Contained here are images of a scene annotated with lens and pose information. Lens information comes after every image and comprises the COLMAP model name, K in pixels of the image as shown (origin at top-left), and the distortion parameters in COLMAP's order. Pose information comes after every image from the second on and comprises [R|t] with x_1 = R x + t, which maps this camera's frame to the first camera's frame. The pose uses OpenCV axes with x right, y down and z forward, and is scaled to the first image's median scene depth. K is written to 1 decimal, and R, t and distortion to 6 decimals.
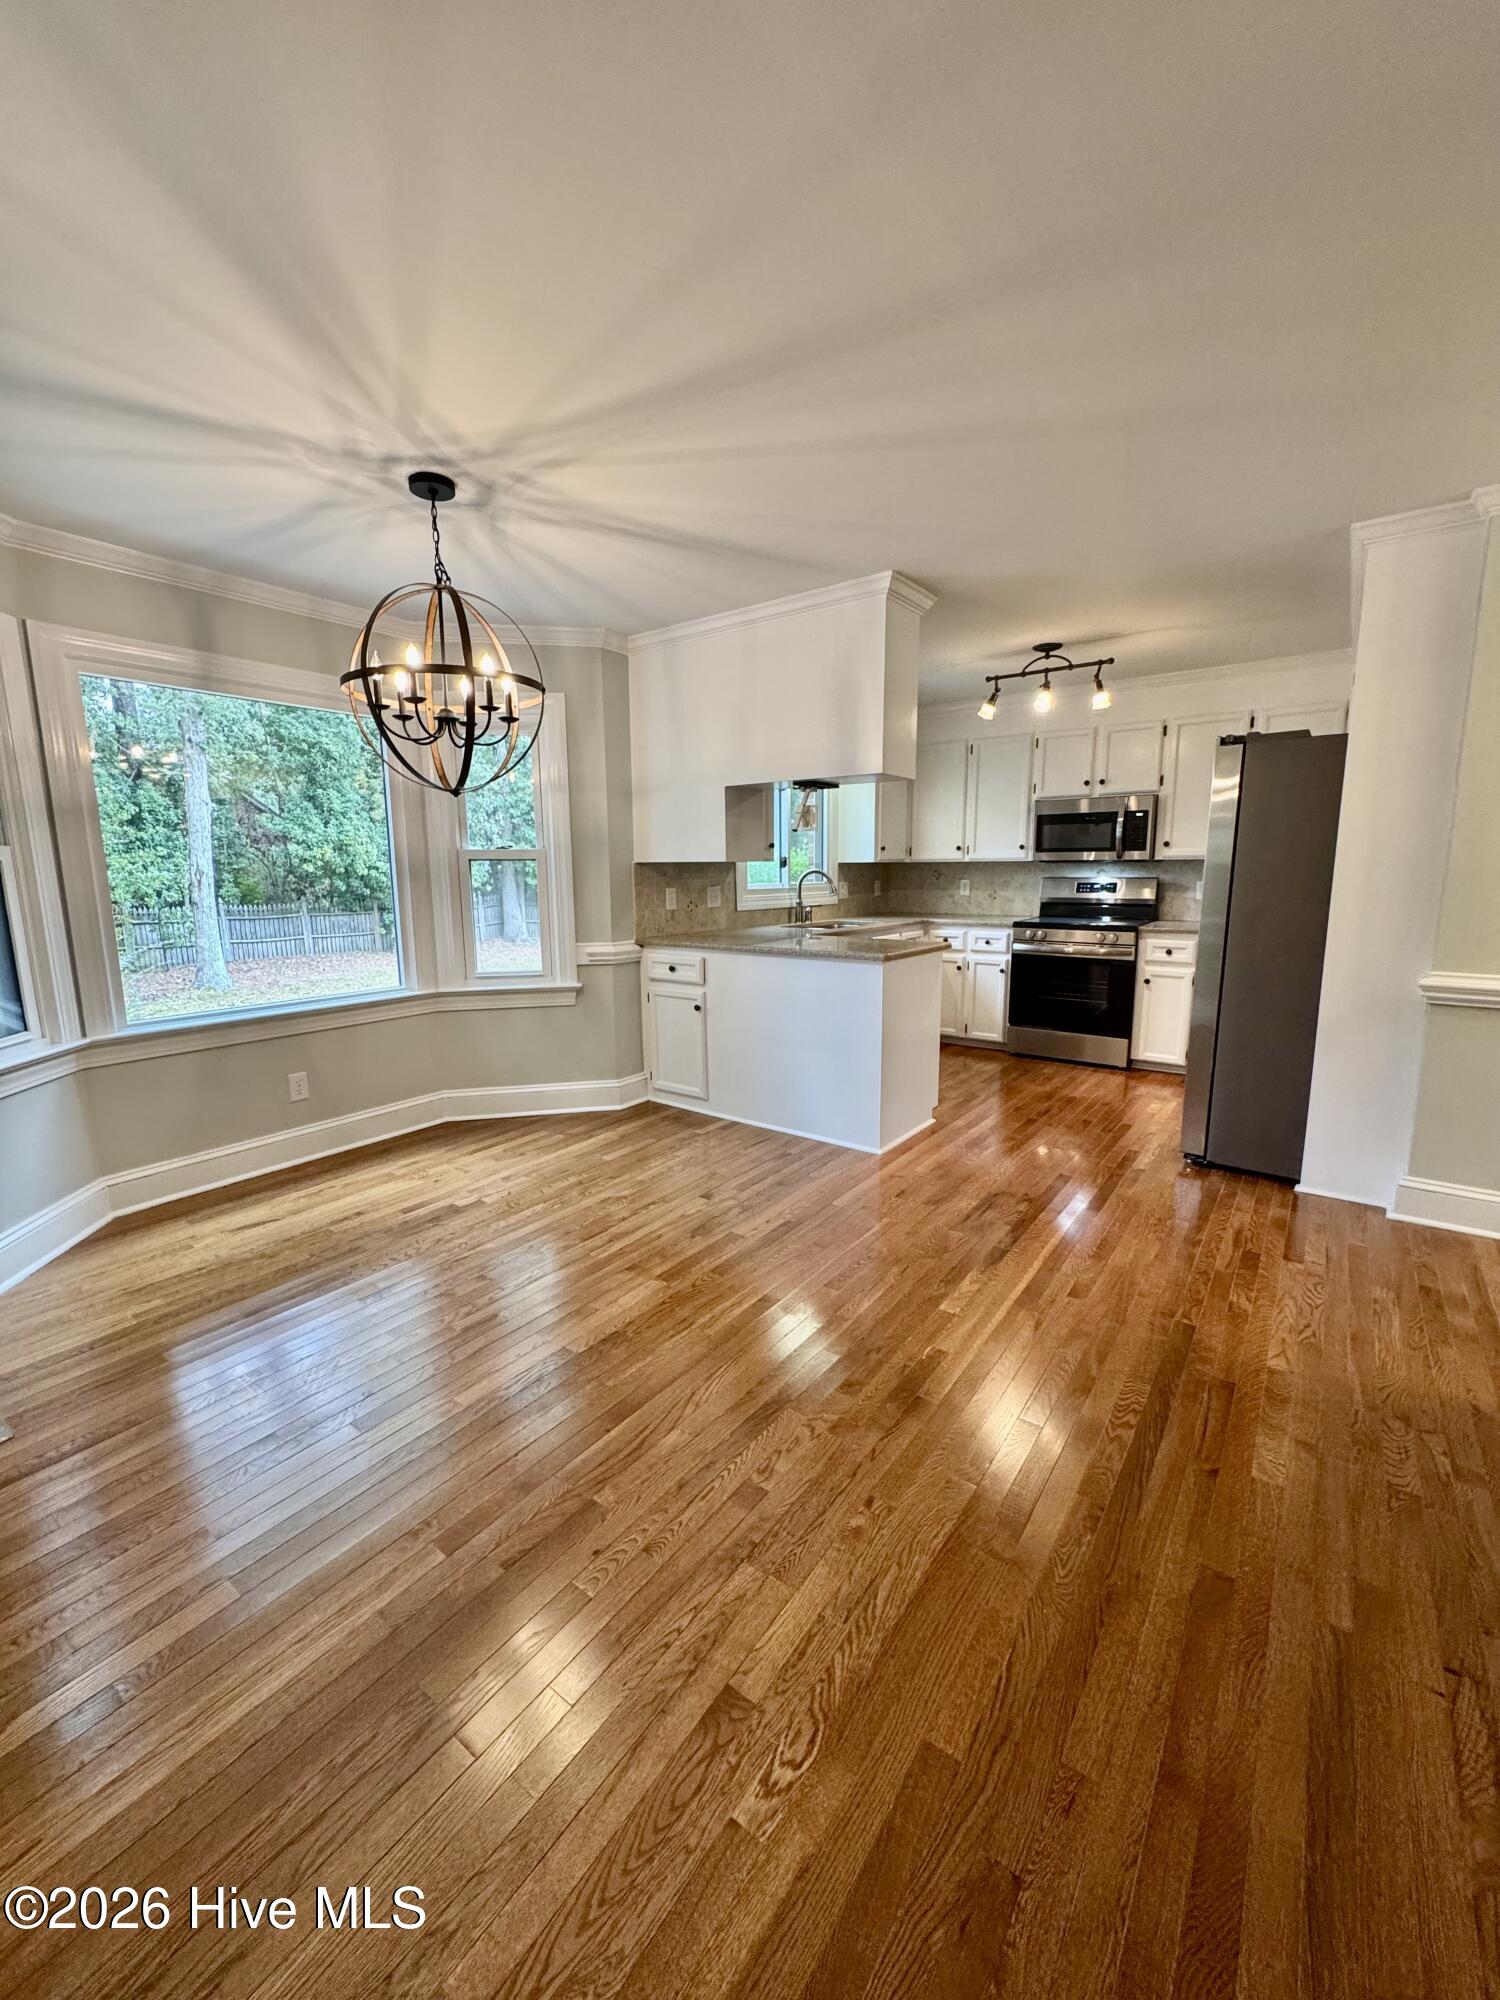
lens RADIAL K [[793.2, 0, 752.8], [0, 793.2, 1001.3], [0, 0, 1]] dist [-0.003782, 0.000879]
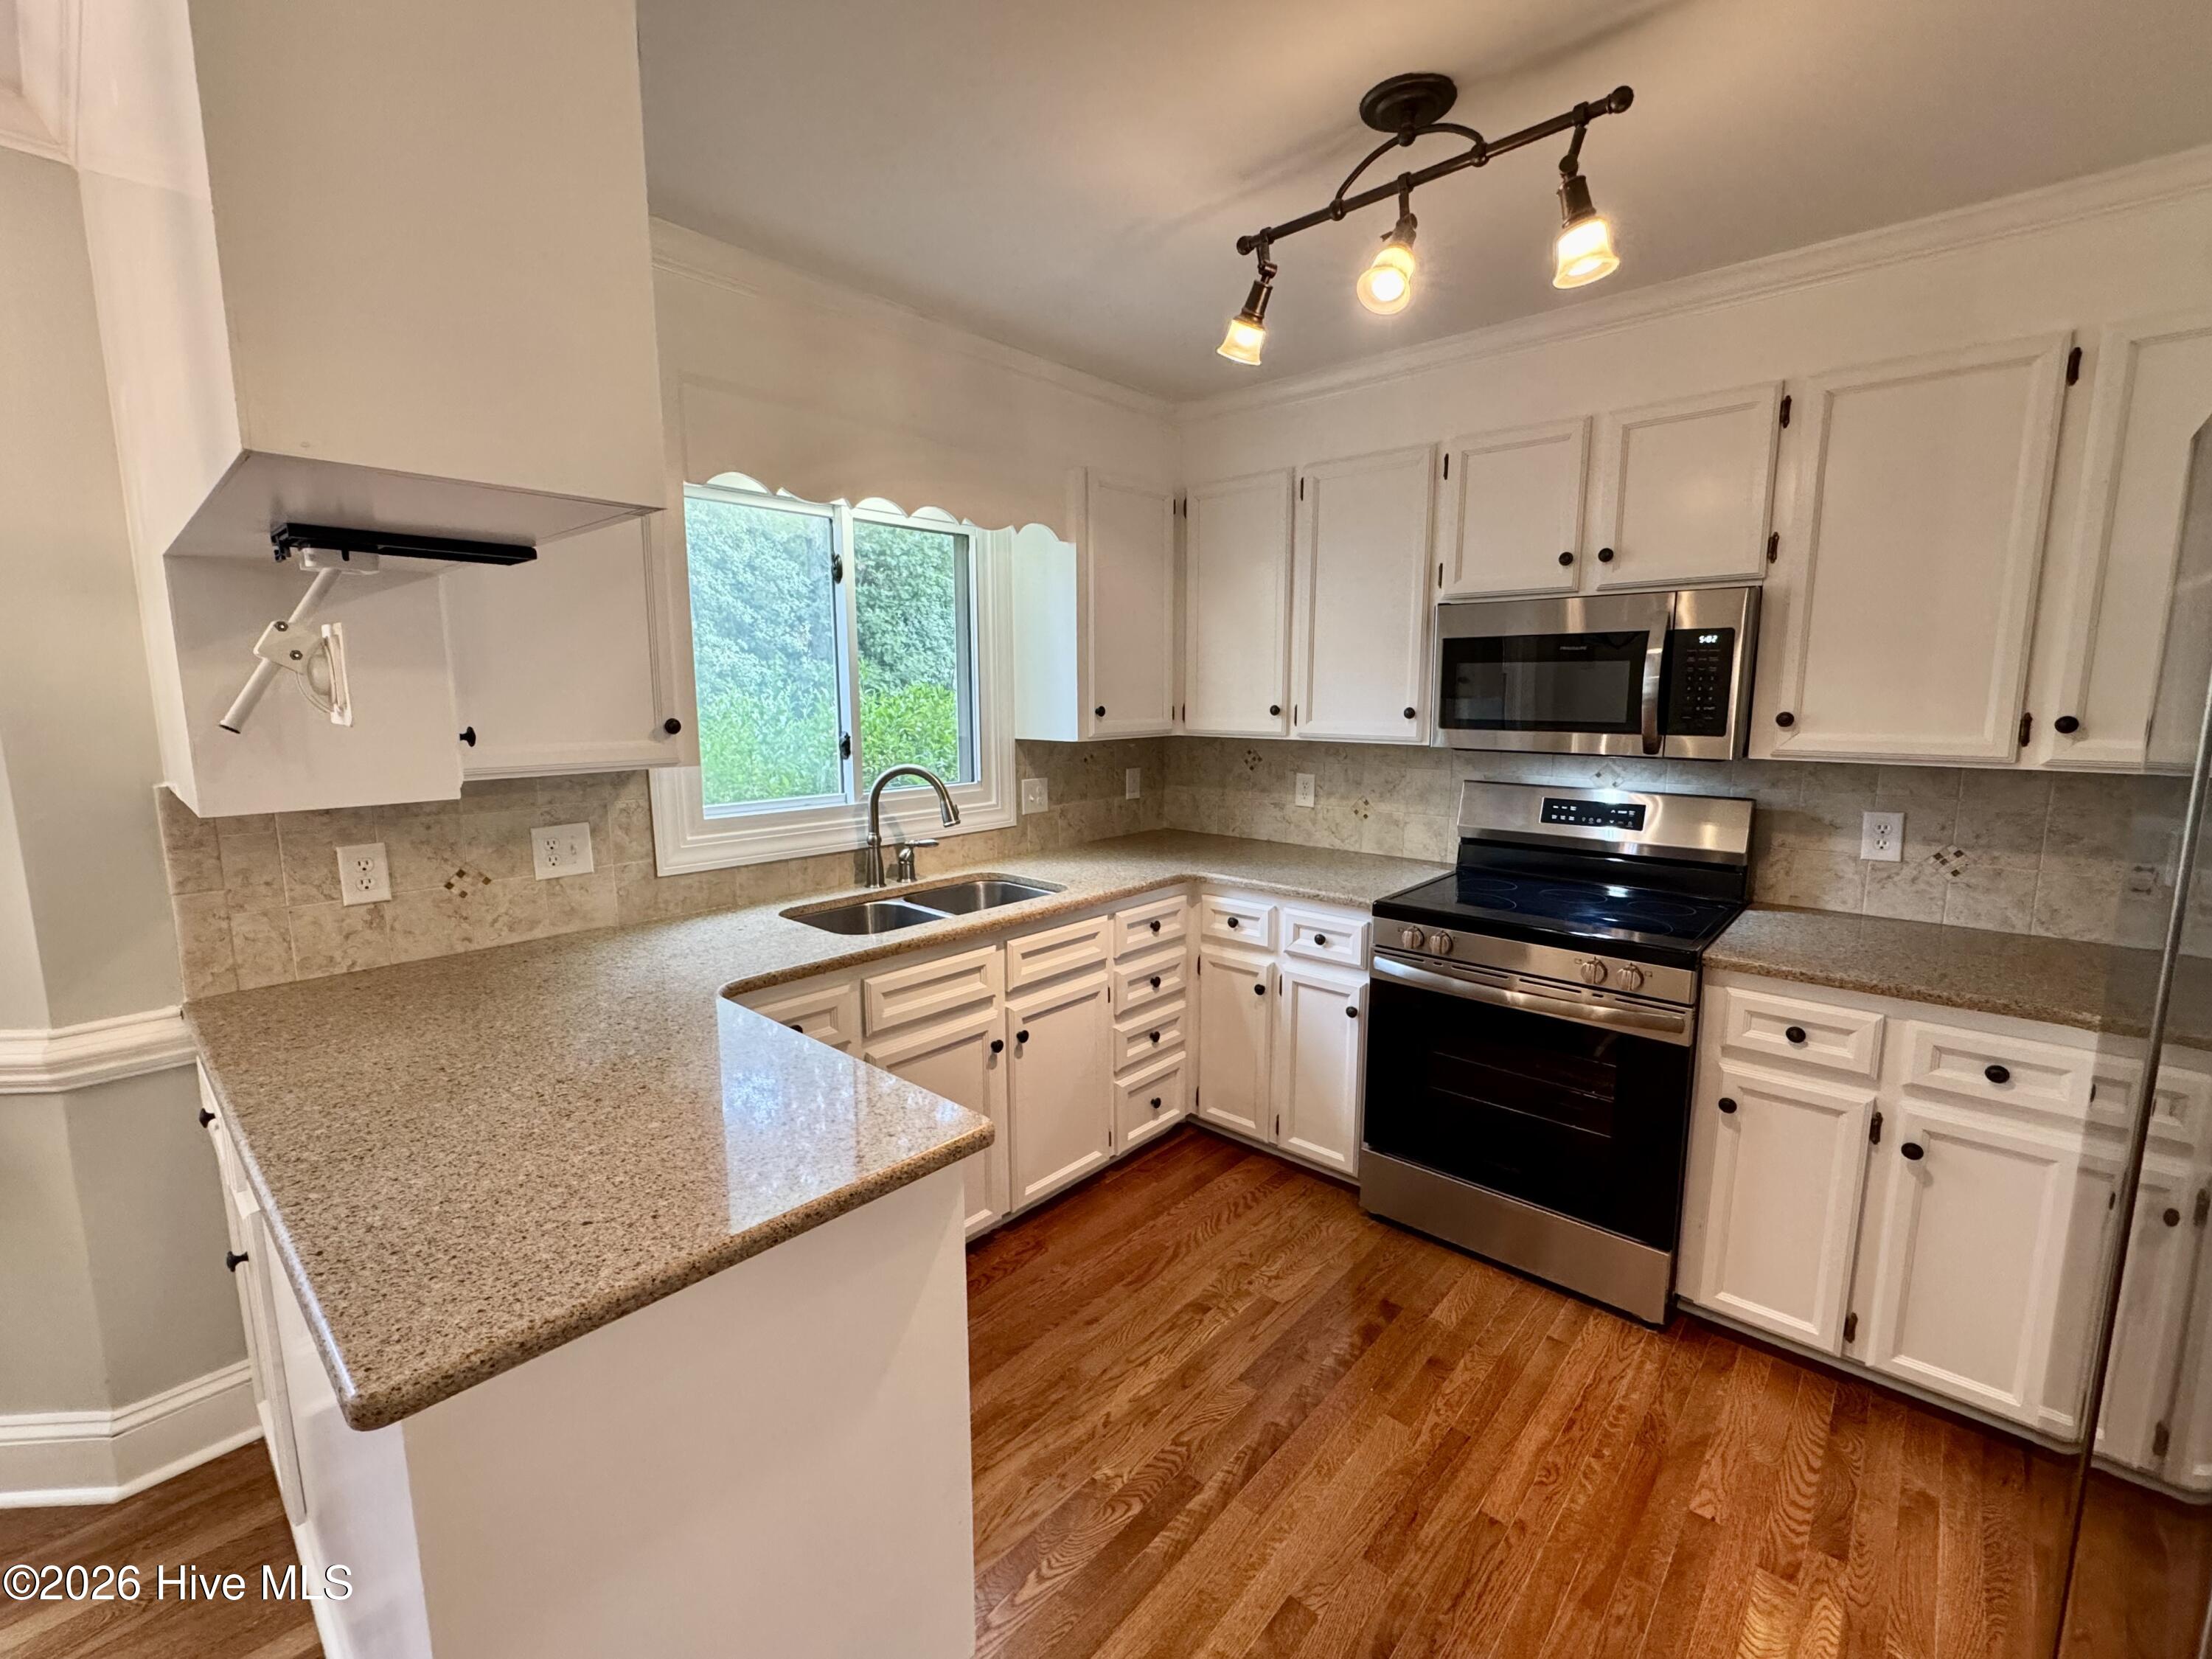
lens RADIAL K [[948.6, 0, 1103.0], [0, 948.6, 826.6], [0, 0, 1]] dist [-0.002958, 0.000906]
pose [[0.995290, 0.018963, -0.095072, 0.301348], [-0.020849, 0.999604, -0.018879, -0.161834], [0.094677, 0.020772, 0.995291, 0.643745]]
